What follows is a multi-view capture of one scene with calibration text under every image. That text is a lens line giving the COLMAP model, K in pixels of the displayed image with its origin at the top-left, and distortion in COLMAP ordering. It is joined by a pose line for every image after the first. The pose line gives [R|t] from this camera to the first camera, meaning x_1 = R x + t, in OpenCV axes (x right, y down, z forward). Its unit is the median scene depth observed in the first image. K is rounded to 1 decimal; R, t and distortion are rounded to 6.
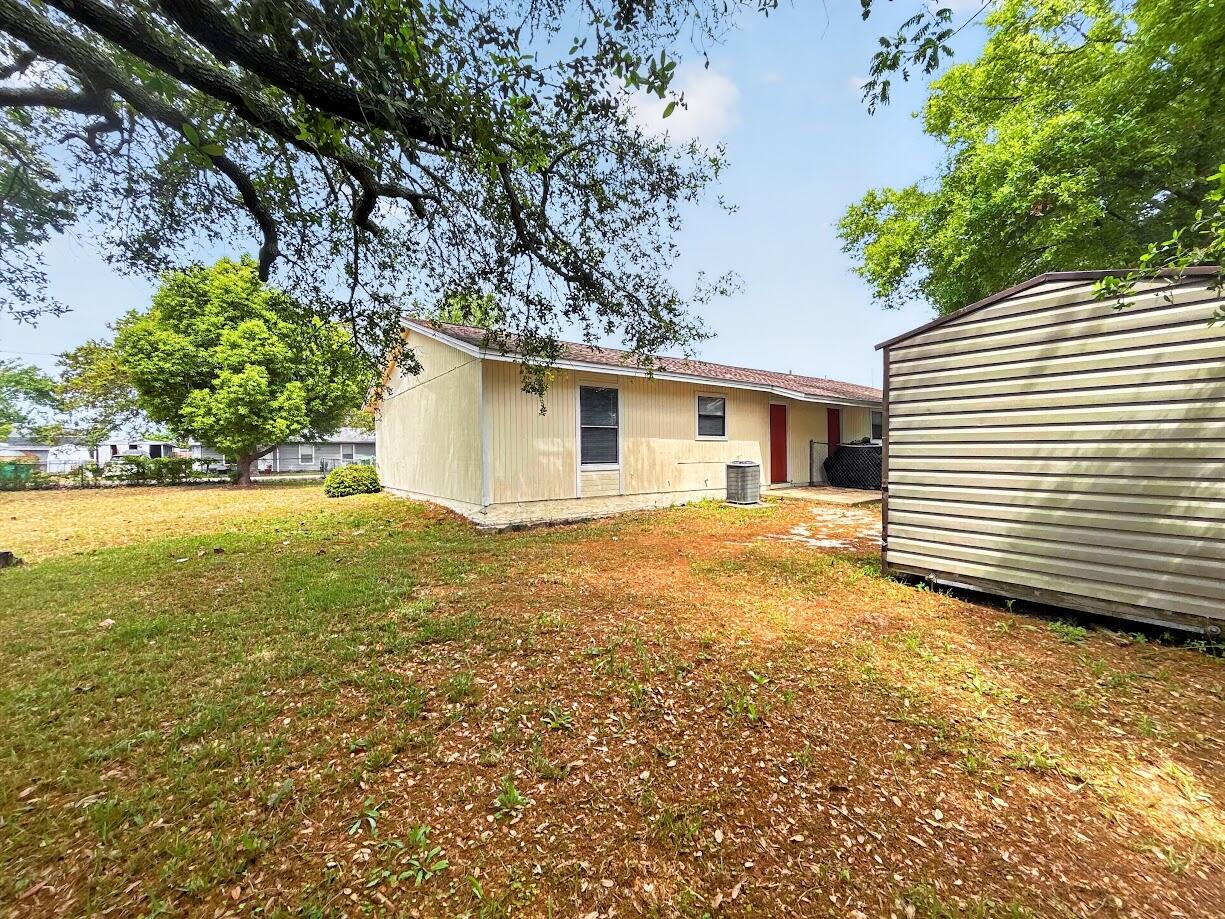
lens RADIAL K [[483.2, 0, 616.1], [0, 483.2, 467.9], [0, 0, 1]] dist [-0.002089, -0.000171]
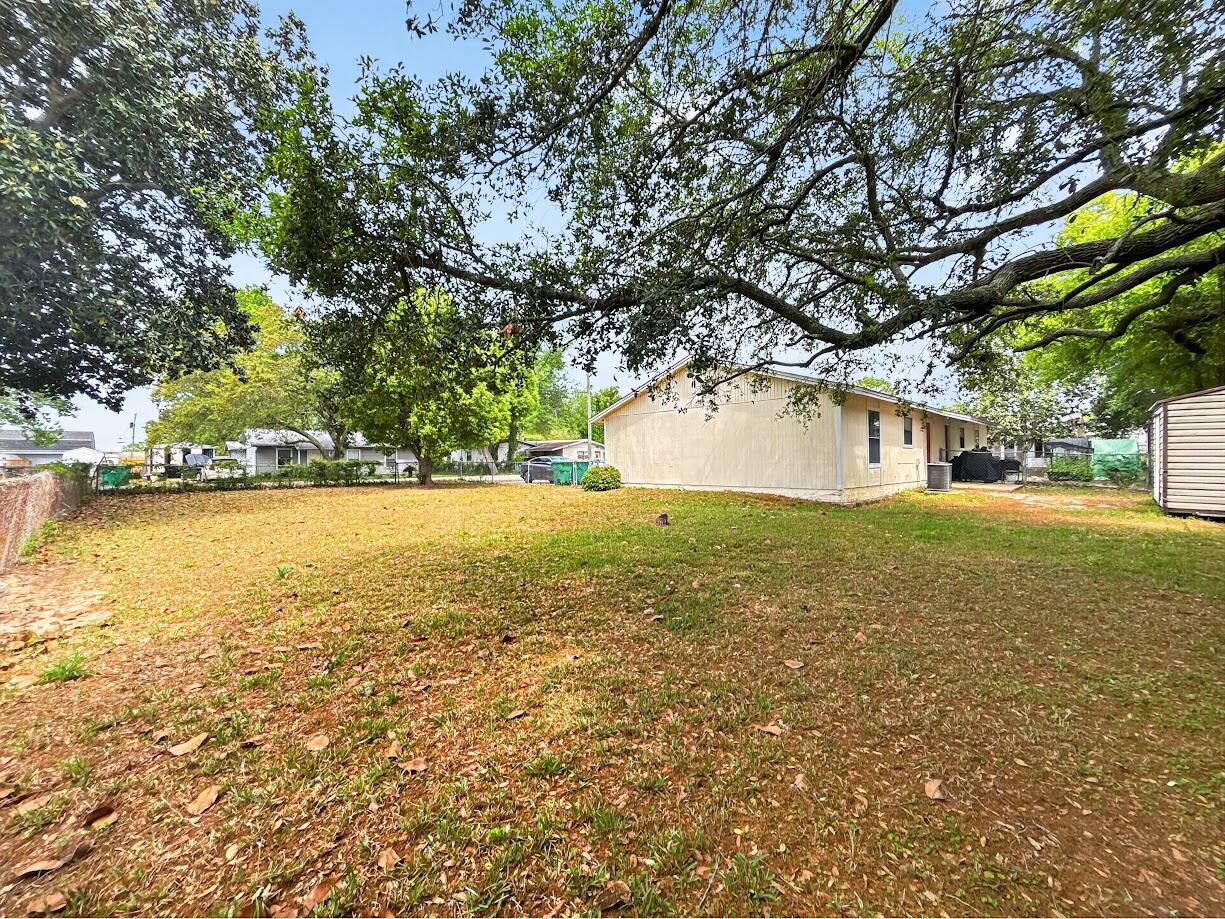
lens RADIAL K [[483.2, 0, 616.1], [0, 483.2, 467.9], [0, 0, 1]] dist [-0.002089, -0.000171]
pose [[0.992042, 0.000983, 0.125902, -0.873816], [0.000882, 0.999891, -0.014754, 0.023509], [-0.125902, 0.014747, 0.991933, -0.316563]]
